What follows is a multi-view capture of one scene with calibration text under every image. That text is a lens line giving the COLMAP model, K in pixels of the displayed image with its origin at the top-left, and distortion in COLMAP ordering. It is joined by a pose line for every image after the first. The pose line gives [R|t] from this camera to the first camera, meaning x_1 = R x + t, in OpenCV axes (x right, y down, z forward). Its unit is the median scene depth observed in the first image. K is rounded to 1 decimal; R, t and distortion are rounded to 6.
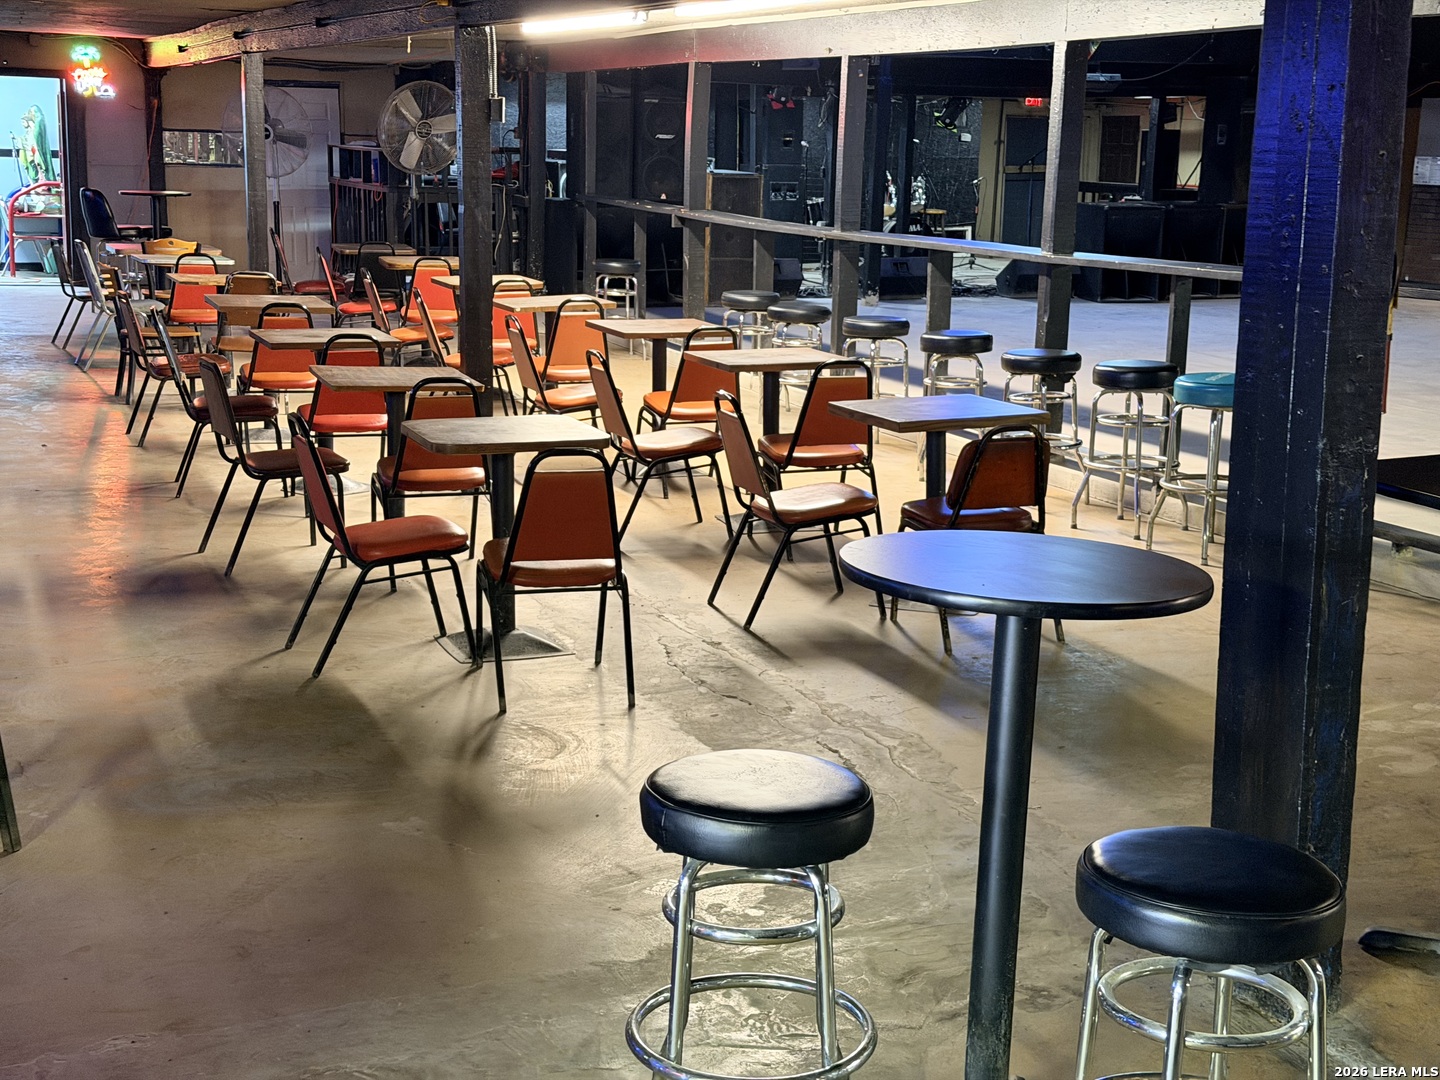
lens RADIAL K [[2002.3, 0, 704.4], [0, 2002.3, 551.3], [0, 0, 1]] dist [0.136077, 0.000000]
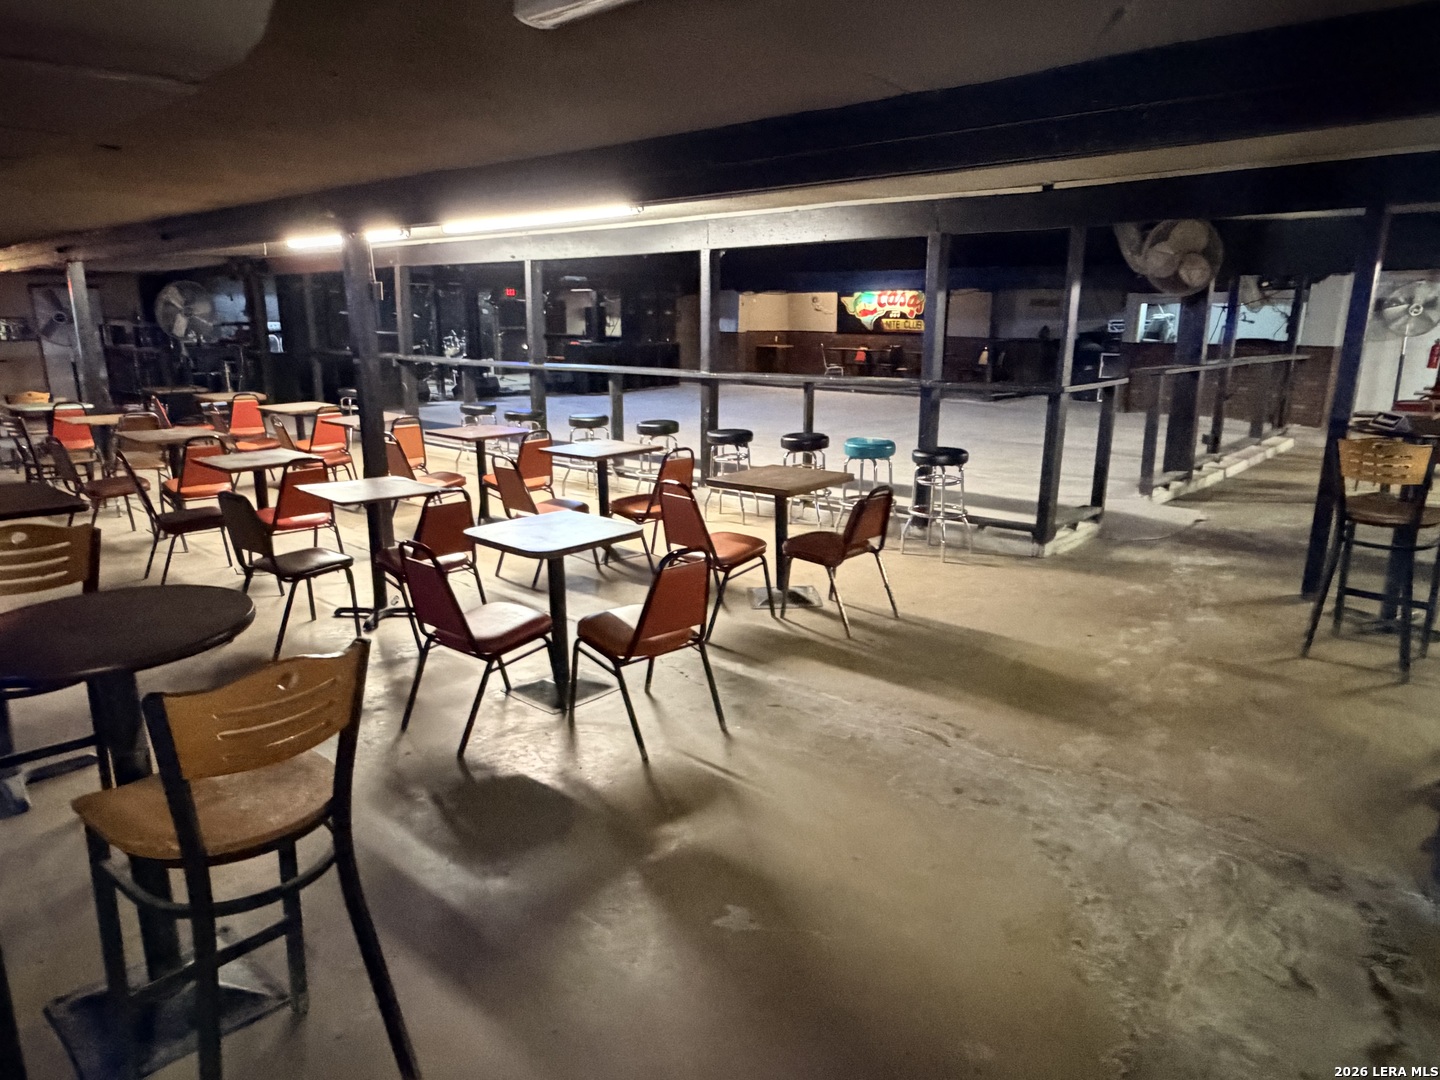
lens RADIAL K [[931.4, 0, 725.7], [0, 931.4, 541.2], [0, 0, 1]] dist [-0.003358, 0.003854]
pose [[0.890698, -0.126549, 0.436626, -0.209085], [0.109867, 0.991924, 0.063370, -0.062055], [-0.441120, -0.008473, 0.897408, 0.322504]]
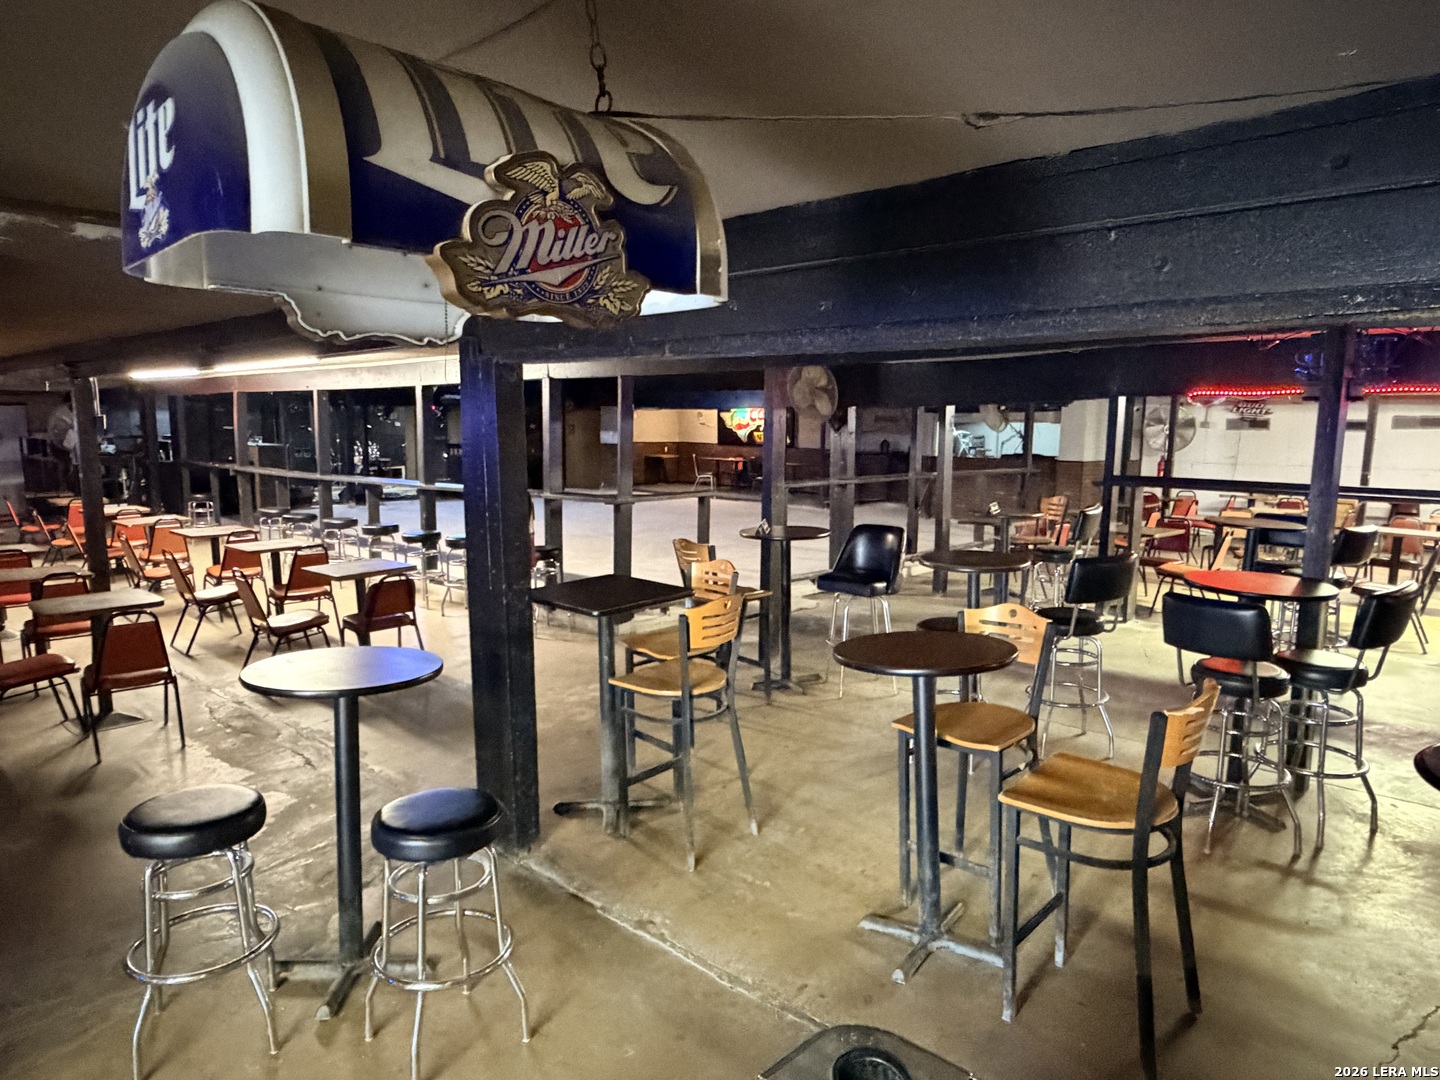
lens RADIAL K [[931.4, 0, 725.4], [0, 931.4, 541.9], [0, 0, 1]] dist [-0.003358, 0.003854]
pose [[0.901045, -0.072143, 0.427684, 0.042044], [0.102154, 0.993629, -0.047611, -0.012307], [-0.421524, 0.086589, 0.902674, 0.004697]]
